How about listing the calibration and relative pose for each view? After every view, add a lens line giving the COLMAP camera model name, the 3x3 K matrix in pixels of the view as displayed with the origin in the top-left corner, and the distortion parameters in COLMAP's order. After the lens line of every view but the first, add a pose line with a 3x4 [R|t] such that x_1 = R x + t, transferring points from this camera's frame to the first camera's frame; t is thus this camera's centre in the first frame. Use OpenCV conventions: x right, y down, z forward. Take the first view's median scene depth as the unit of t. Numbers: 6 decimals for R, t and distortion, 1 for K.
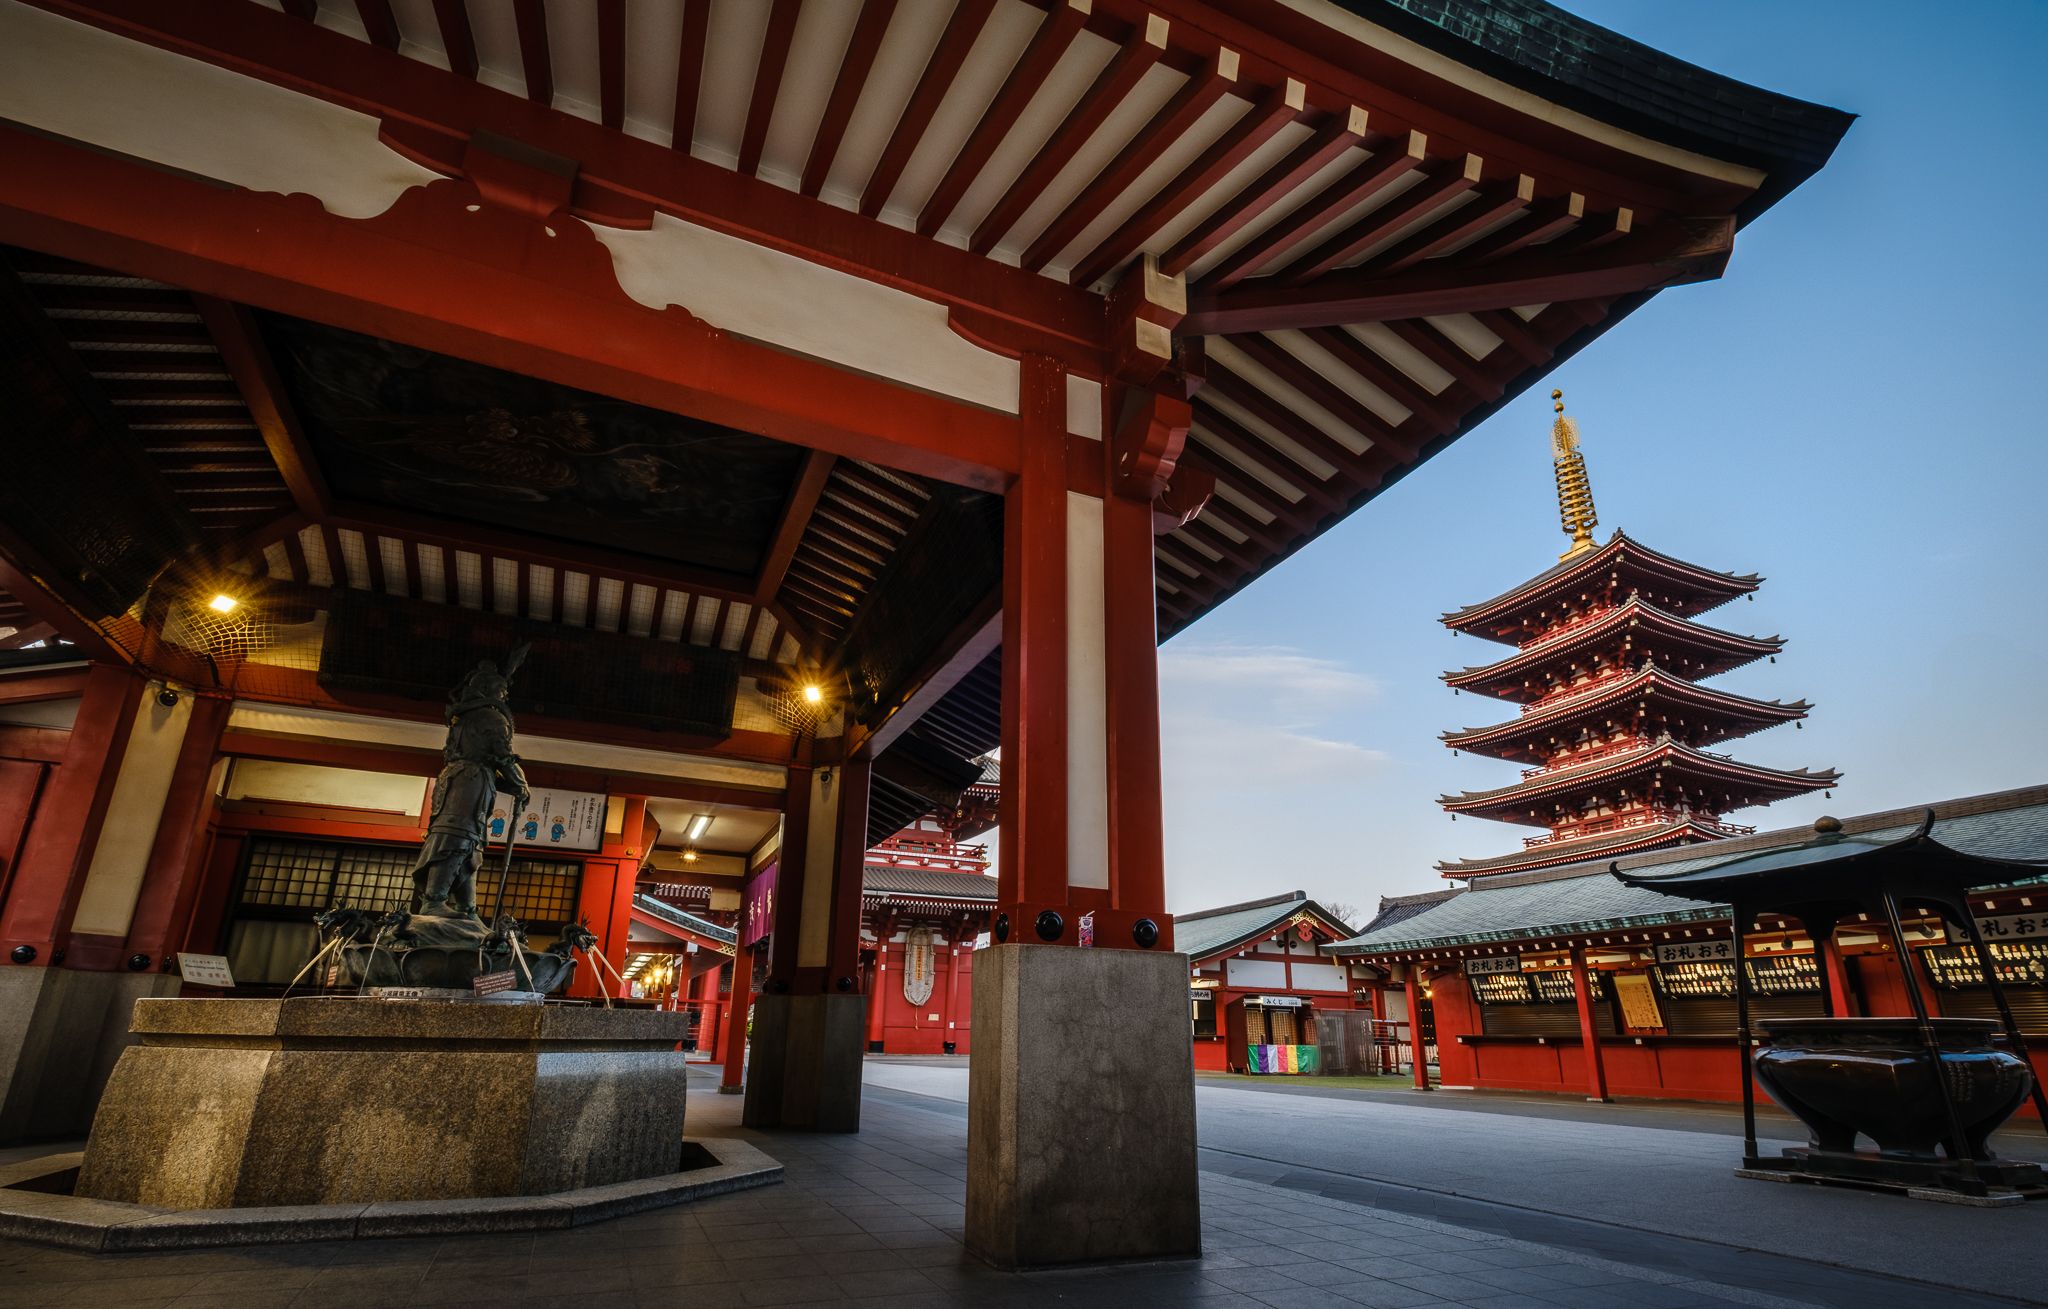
lens RADIAL K [[935.8, 0, 1013.8], [0, 935.8, 742.6], [0, 0, 1]] dist [0.005235, -0.005020]
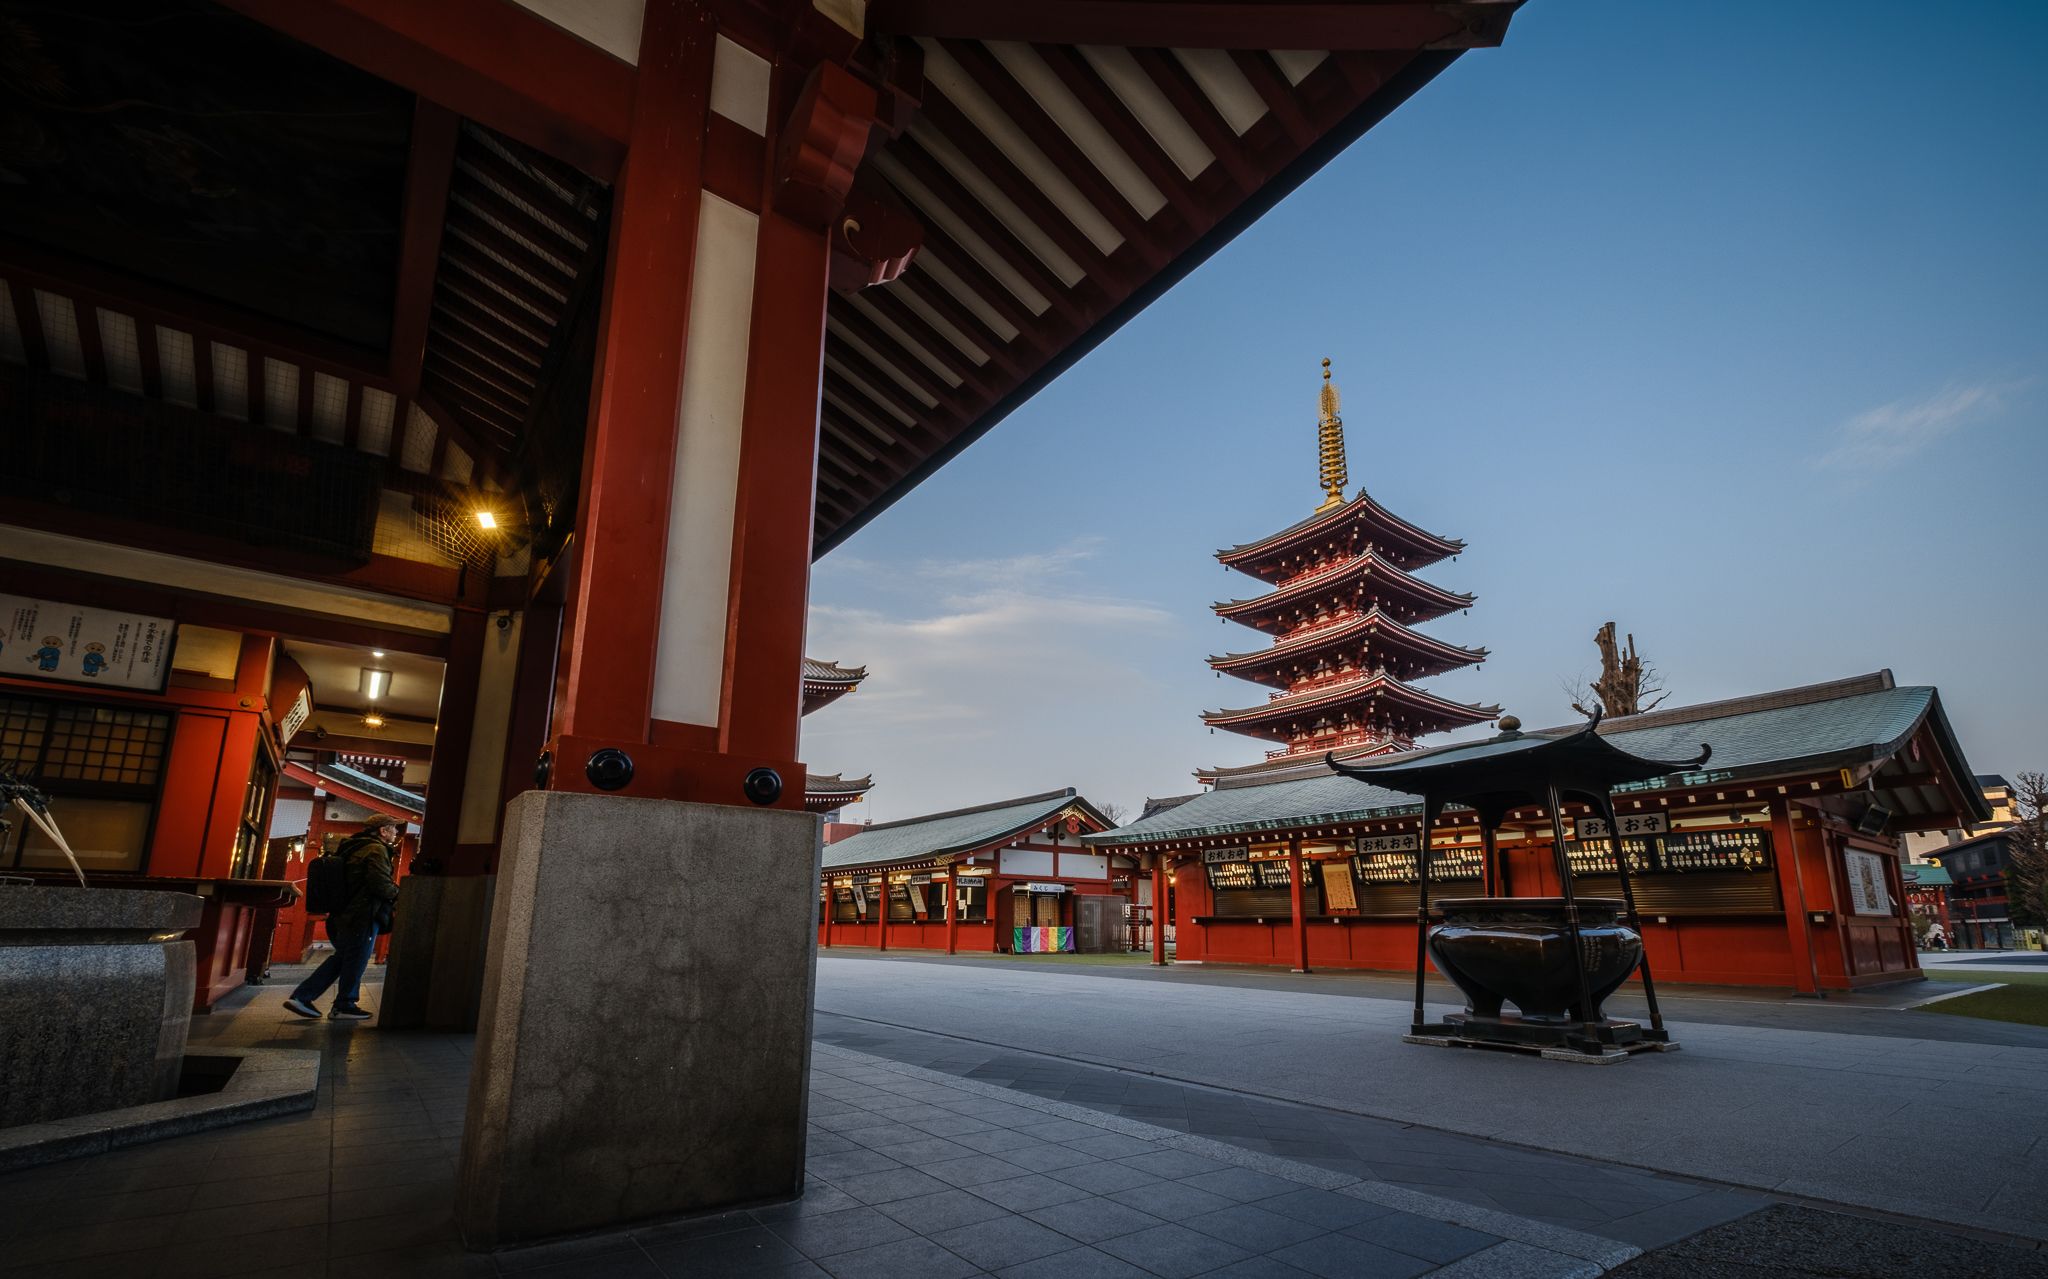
lens RADIAL K [[873.7, 0, 1033.9], [0, 873.7, 737.8], [0, 0, 1]] dist [-0.000867, -0.001246]
pose [[0.971723, 0.040340, 0.232652, 0.050626], [-0.062910, 0.993915, 0.090417, 0.023612], [-0.227589, -0.102496, 0.968348, 0.073656]]
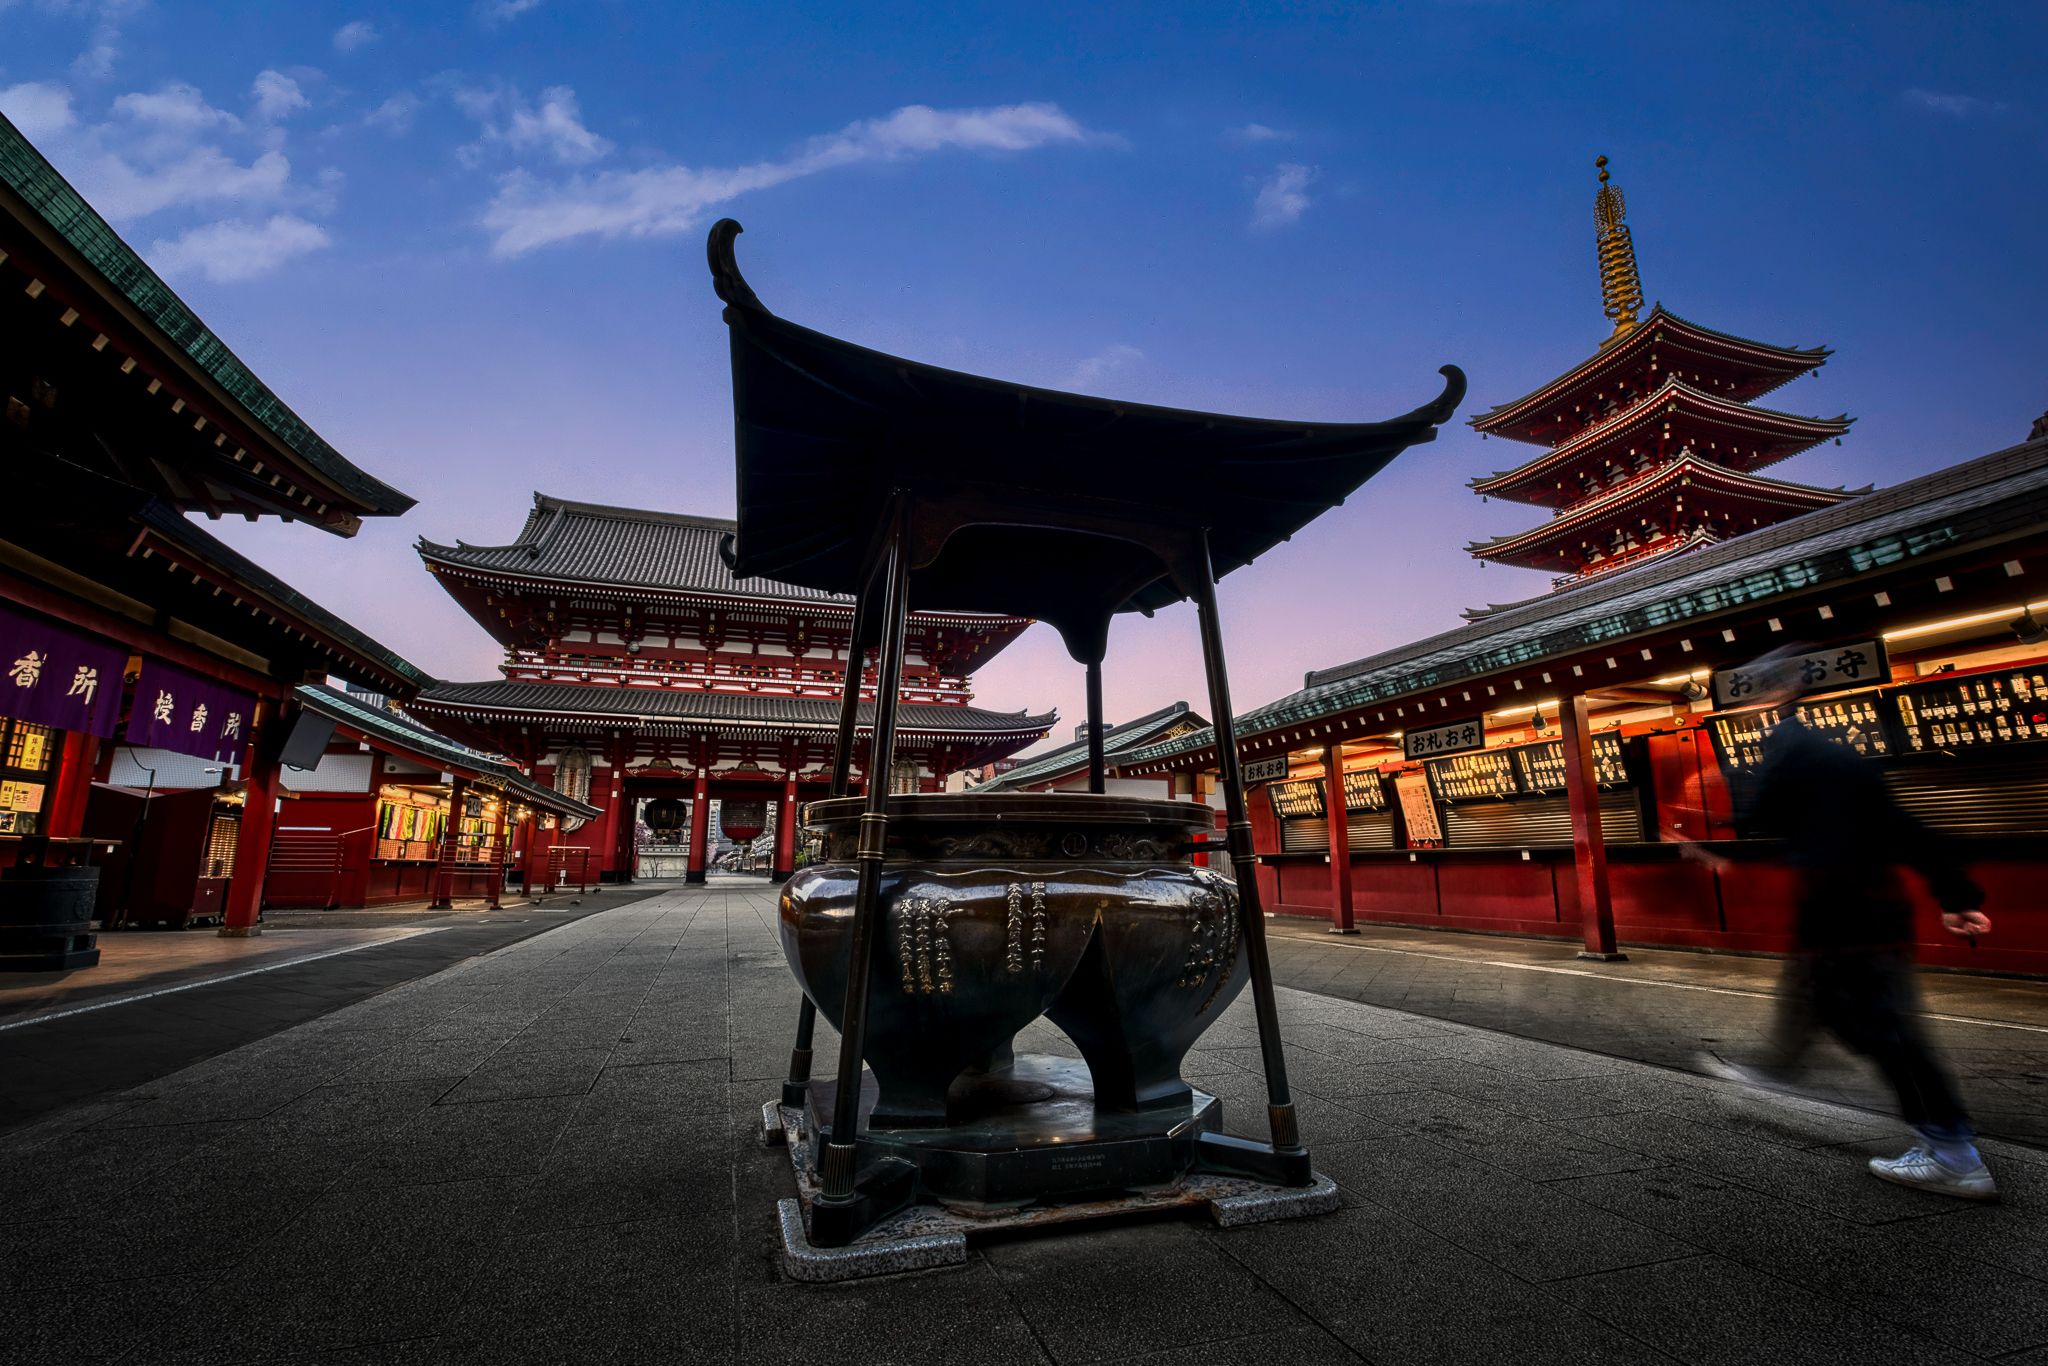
lens RADIAL K [[889.1, 0, 1038.0], [0, 889.1, 676.4], [0, 0, 1]] dist [0.002785, -0.003826]
pose [[0.995425, -0.037401, -0.087918, 0.458438], [0.045609, 0.994594, 0.093288, 0.089899], [0.083953, -0.096871, 0.991750, 0.266503]]
